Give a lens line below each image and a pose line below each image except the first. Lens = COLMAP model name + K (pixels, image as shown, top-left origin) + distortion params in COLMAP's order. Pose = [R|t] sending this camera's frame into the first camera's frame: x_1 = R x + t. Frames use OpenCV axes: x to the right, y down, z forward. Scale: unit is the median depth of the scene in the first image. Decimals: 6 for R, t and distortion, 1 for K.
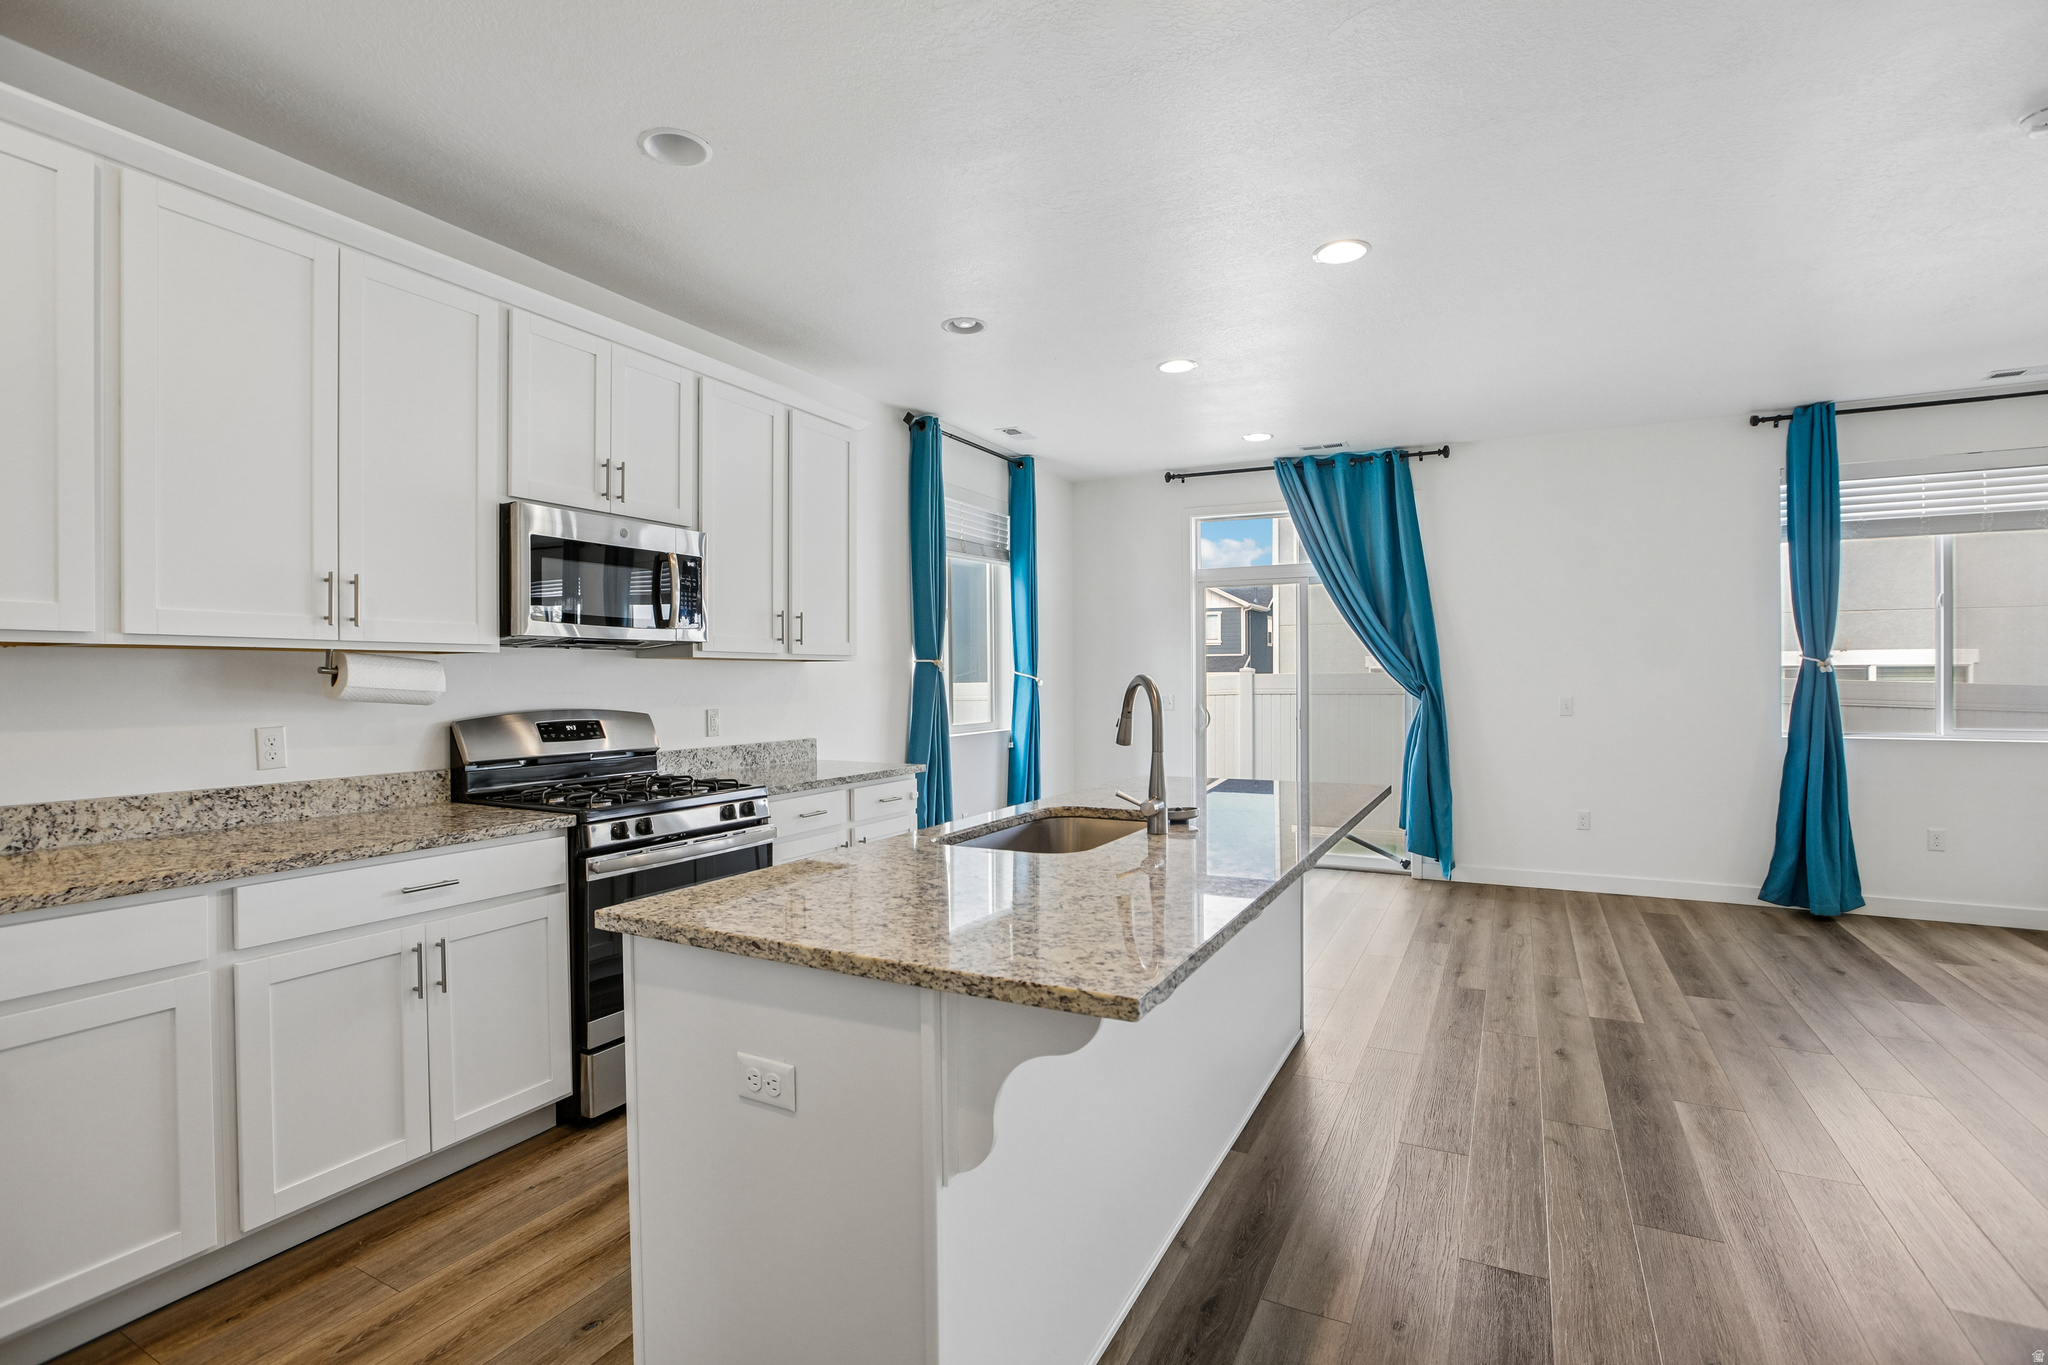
lens RADIAL K [[954.4, 0, 1014.8], [0, 954.4, 677.8], [0, 0, 1]] dist [-0.045579, 0.014742]
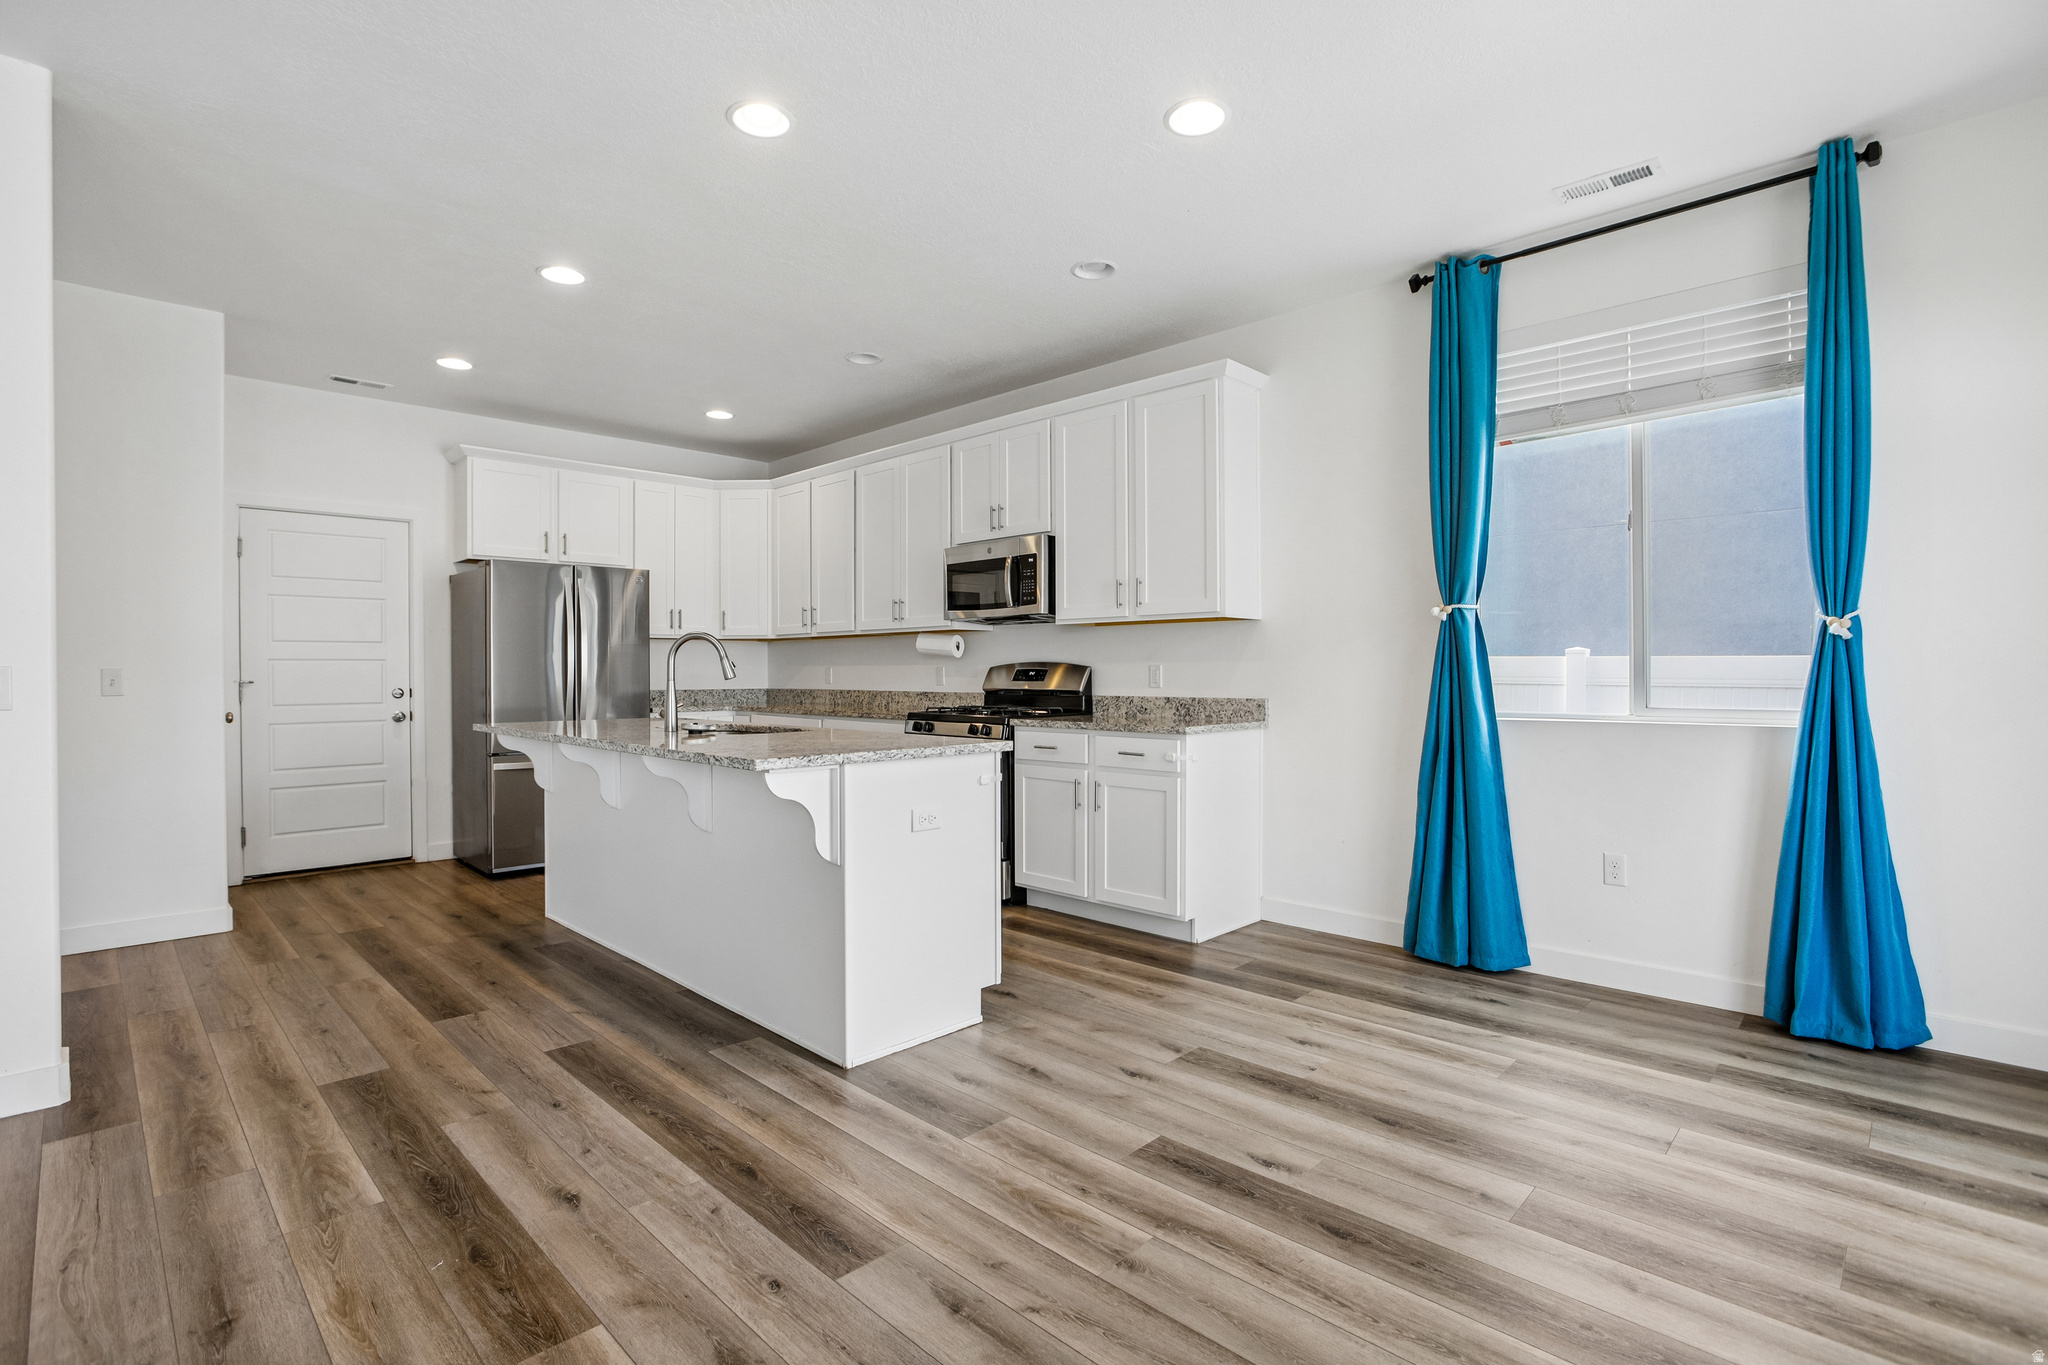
lens RADIAL K [[954.4, 0, 1014.8], [0, 954.4, 677.8], [0, 0, 1]] dist [-0.045579, 0.014742]
pose [[-0.287593, 0.011708, -0.957681, 0.806481], [0.003872, 0.999931, 0.011062, 0.031978], [0.957745, -0.000527, -0.287619, 1.079448]]
